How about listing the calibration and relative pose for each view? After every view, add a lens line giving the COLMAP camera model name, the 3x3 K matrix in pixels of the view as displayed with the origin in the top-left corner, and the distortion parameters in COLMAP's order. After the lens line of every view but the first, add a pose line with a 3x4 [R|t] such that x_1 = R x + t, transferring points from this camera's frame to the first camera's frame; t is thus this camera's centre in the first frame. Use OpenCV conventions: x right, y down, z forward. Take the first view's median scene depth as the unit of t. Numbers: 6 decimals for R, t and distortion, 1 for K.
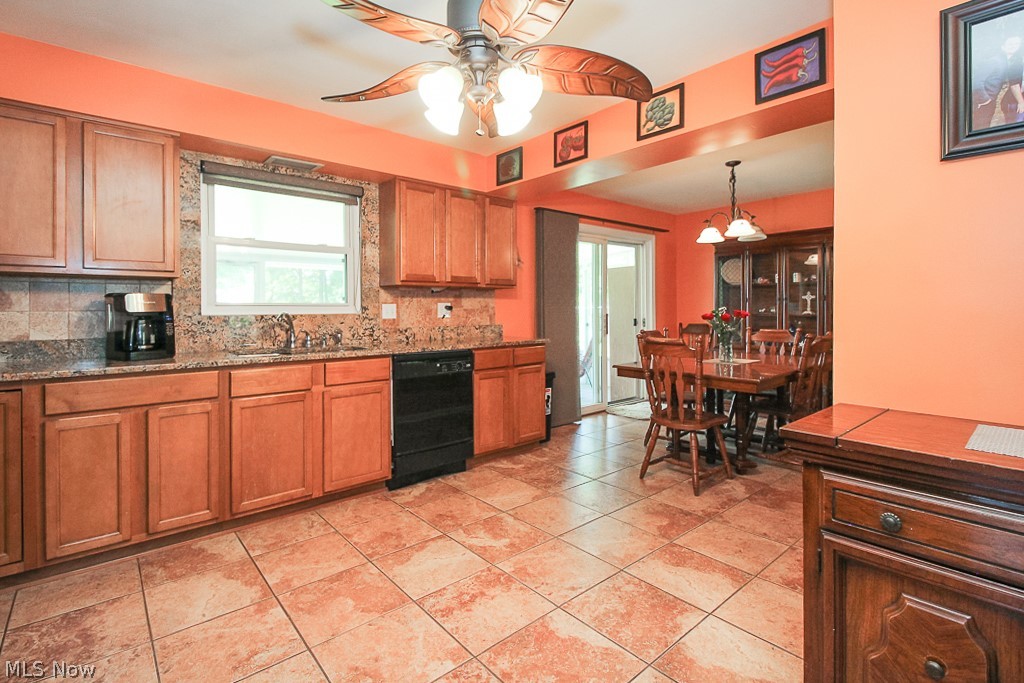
lens RADIAL K [[481.6, 0, 505.2], [0, 481.6, 308.7], [0, 0, 1]] dist [0.003693, -0.002374]
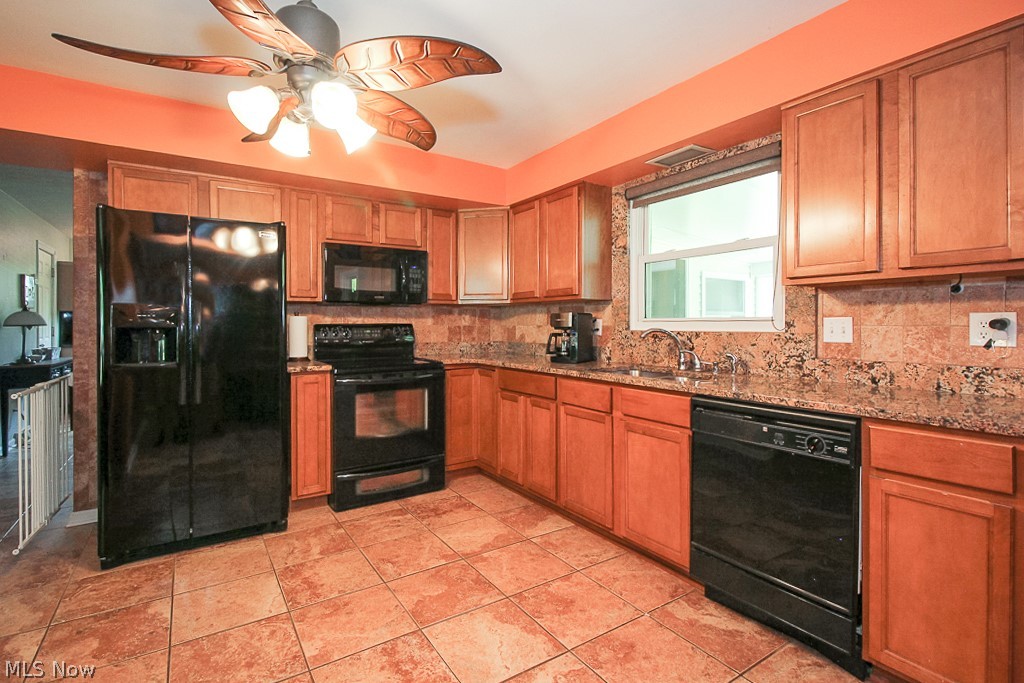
lens RADIAL K [[481.6, 0, 499.7], [0, 481.6, 324.5], [0, 0, 1]] dist [0.003693, -0.002374]
pose [[-0.133686, 0.006088, -0.991005, 0.480120], [0.001324, 0.999981, 0.005964, -0.006025], [0.991023, -0.000515, -0.133692, 0.832240]]
